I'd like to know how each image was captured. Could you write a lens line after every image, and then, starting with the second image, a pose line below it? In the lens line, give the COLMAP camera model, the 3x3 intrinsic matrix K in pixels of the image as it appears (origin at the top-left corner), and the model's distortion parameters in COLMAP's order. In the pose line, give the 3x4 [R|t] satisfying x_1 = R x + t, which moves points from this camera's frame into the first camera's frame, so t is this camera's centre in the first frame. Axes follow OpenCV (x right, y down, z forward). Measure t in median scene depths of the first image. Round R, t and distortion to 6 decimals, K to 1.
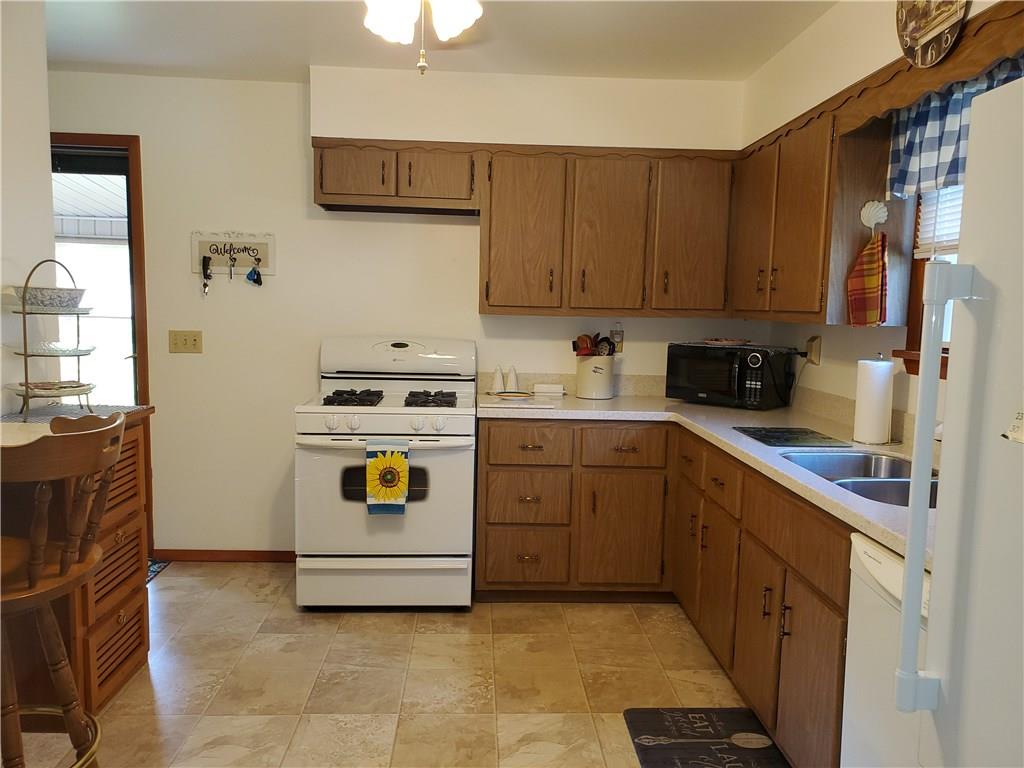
lens RADIAL K [[795.4, 0, 510.0], [0, 795.4, 387.9], [0, 0, 1]] dist [0.005417, 0.009089]
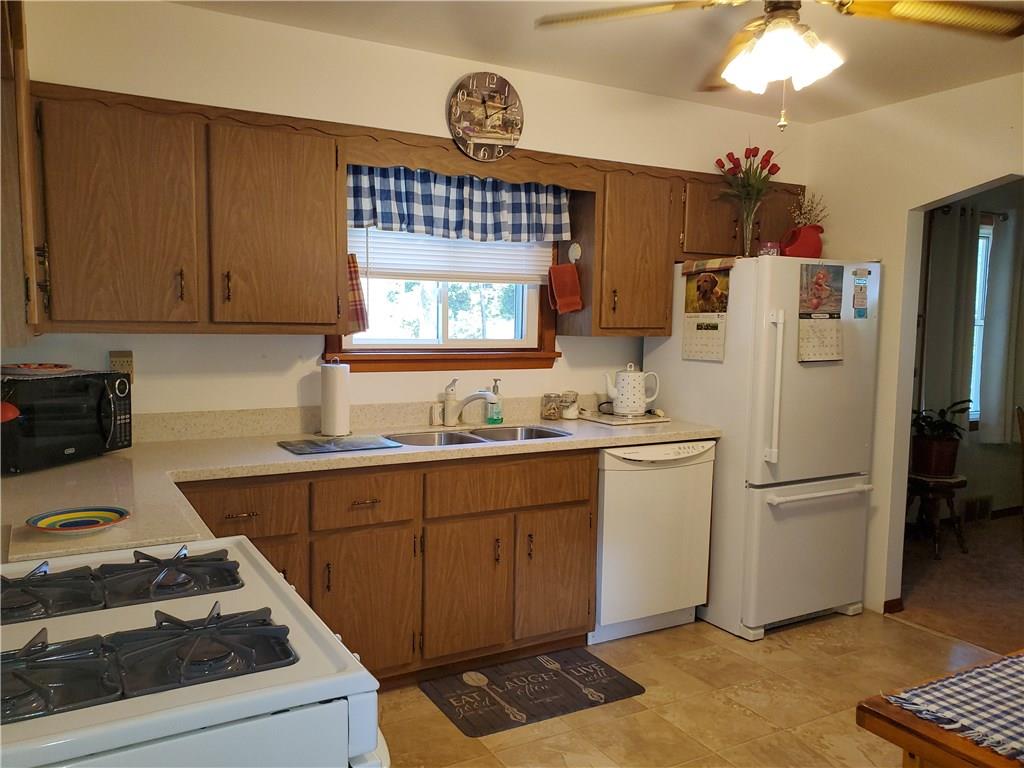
lens RADIAL K [[795.4, 0, 508.5], [0, 795.4, 382.3], [0, 0, 1]] dist [0.005417, 0.009089]
pose [[-0.458149, -0.099658, 0.883271, -0.849663], [0.068961, 0.986715, 0.147099, -0.201143], [-0.886196, 0.128304, -0.445190, 1.638139]]
